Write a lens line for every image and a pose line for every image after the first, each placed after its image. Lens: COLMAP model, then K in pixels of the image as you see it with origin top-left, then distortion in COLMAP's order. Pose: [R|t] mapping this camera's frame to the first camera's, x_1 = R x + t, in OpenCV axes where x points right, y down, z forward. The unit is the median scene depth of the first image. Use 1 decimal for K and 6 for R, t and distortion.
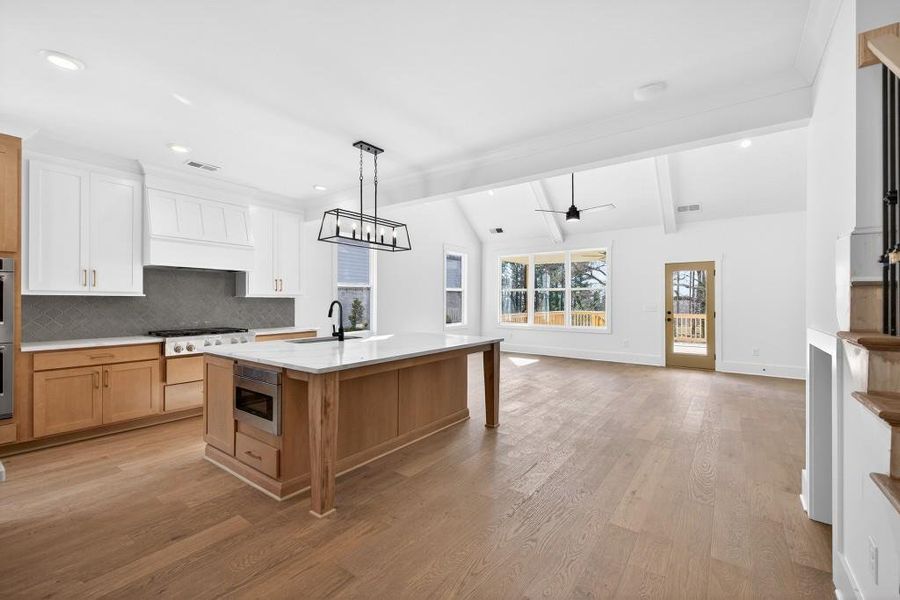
lens RADIAL K [[364.7, 0, 445.7], [0, 364.7, 301.4], [0, 0, 1]] dist [-0.004067, 0.001217]
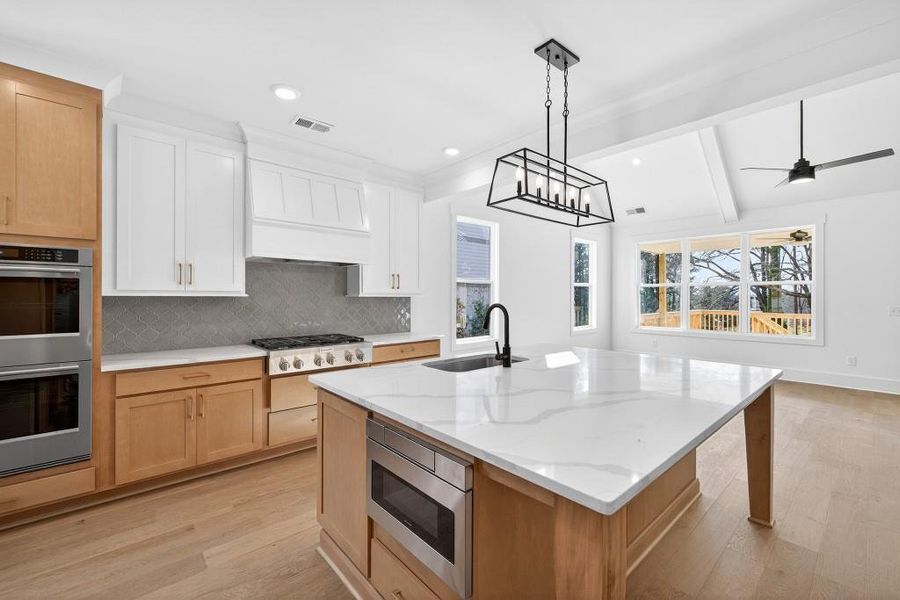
lens RADIAL K [[364.7, 0, 446.6], [0, 364.7, 296.2], [0, 0, 1]] dist [-0.004067, 0.001217]
pose [[0.975848, -0.000549, -0.218451, -0.232343], [0.000068, 0.999998, -0.002210, -0.013283], [0.218451, 0.002141, 0.975845, 0.324390]]
